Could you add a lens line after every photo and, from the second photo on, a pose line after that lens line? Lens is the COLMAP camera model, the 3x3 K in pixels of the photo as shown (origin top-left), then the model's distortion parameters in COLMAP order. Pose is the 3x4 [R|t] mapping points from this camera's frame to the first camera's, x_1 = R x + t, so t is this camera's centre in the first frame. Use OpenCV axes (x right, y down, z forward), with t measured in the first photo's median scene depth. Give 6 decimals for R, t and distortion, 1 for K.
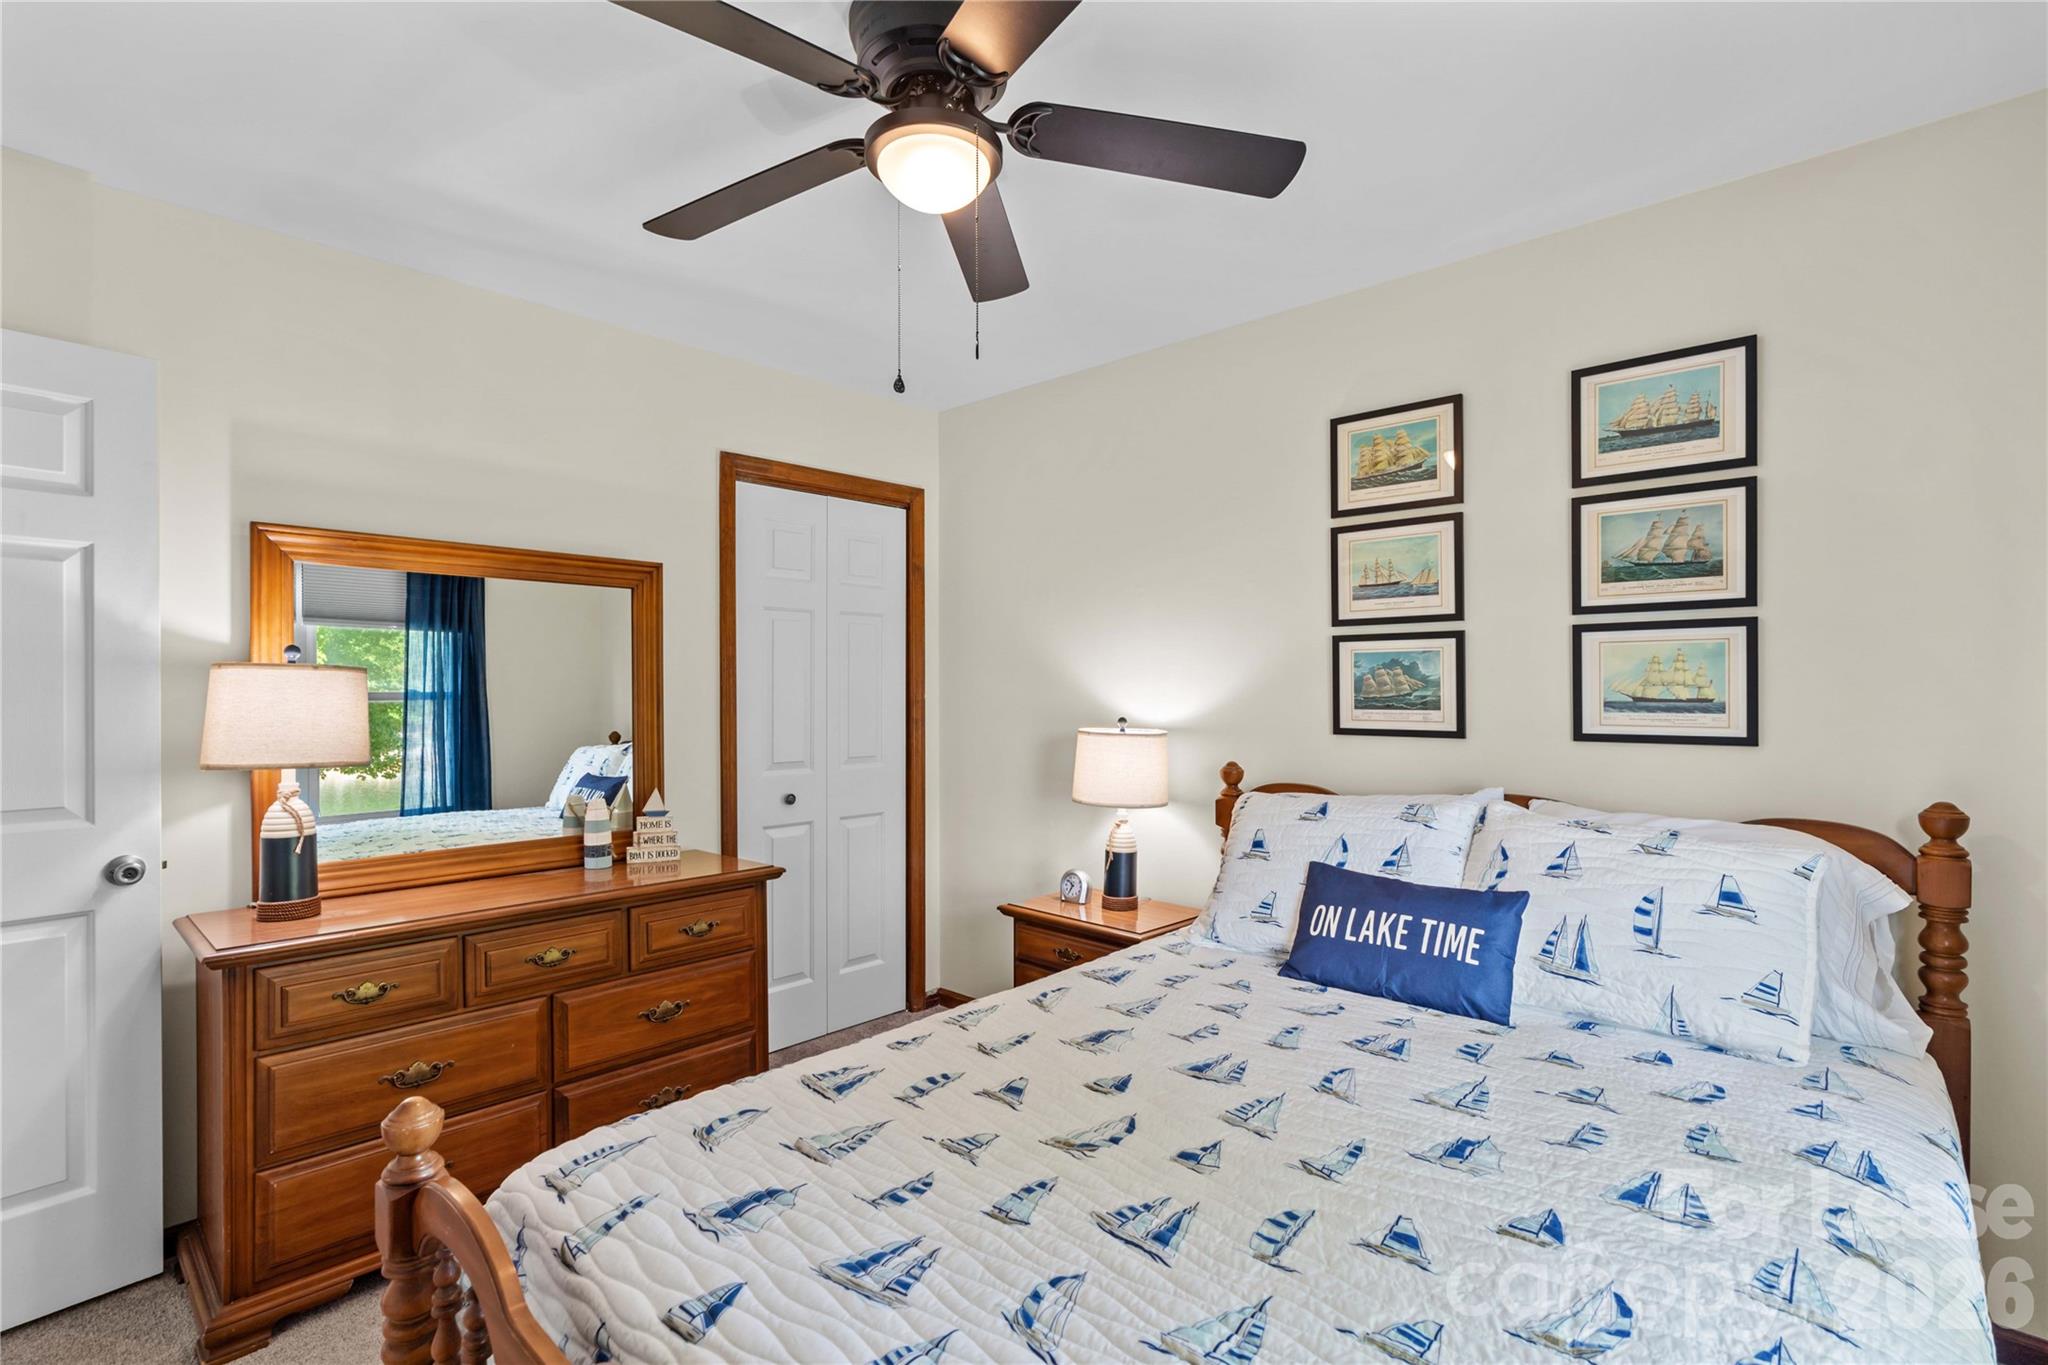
lens RADIAL K [[934.9, 0, 1017.9], [0, 934.9, 693.5], [0, 0, 1]] dist [-0.011207, 0.000655]
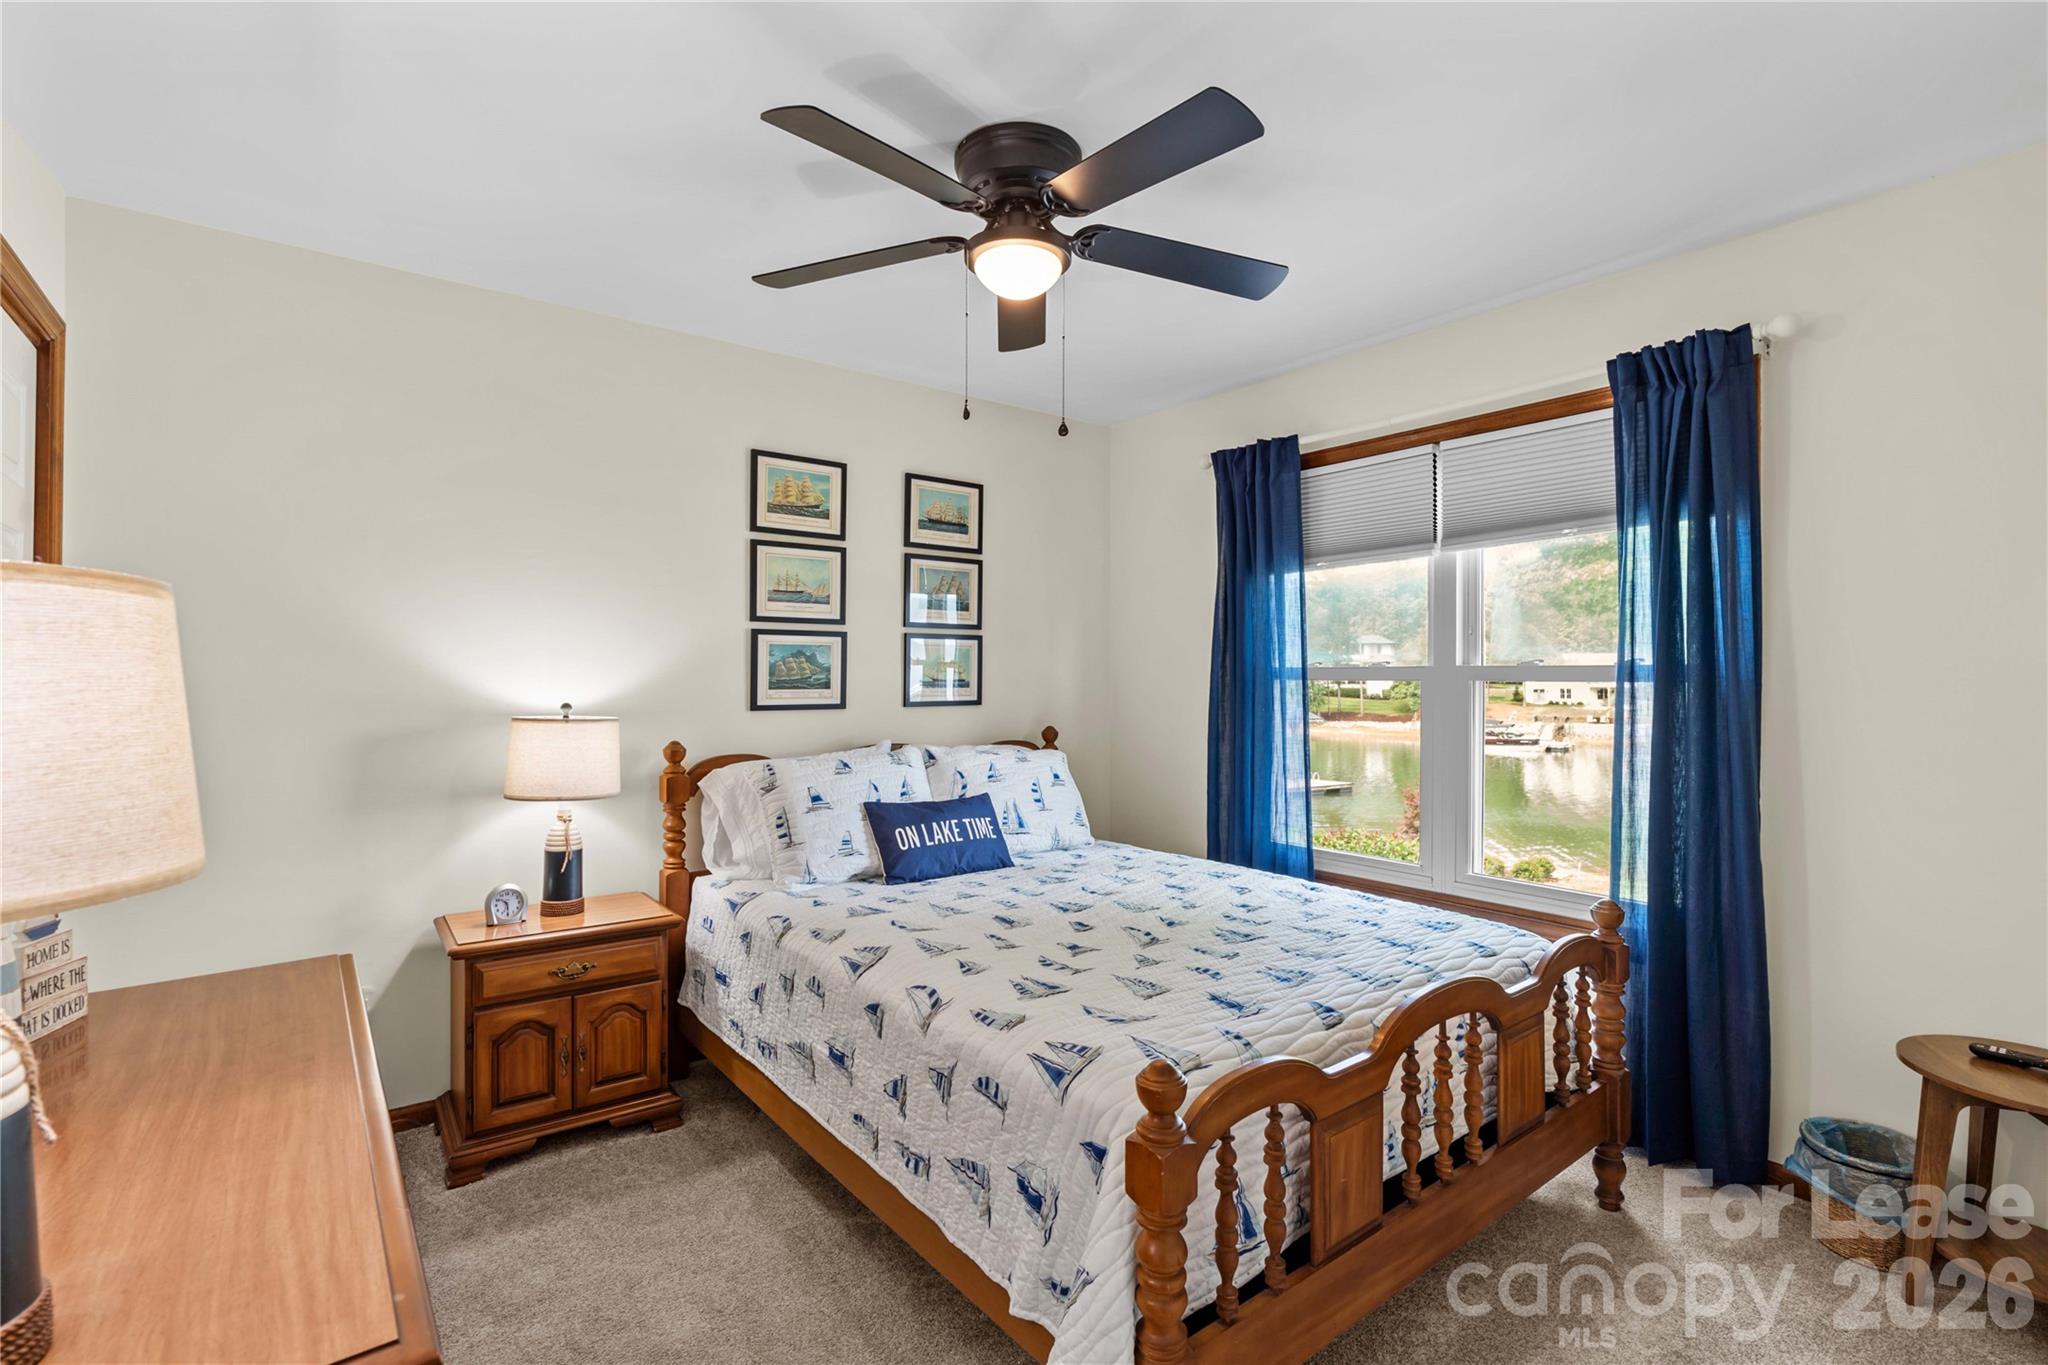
lens RADIAL K [[952.1, 0, 1017.8], [0, 952.1, 668.8], [0, 0, 1]] dist [-0.023151, 0.007873]
pose [[0.167215, 0.009273, 0.985877, -0.888693], [0.002988, 0.999946, -0.009912, 0.003055], [-0.985916, 0.004603, 0.167178, 0.501489]]
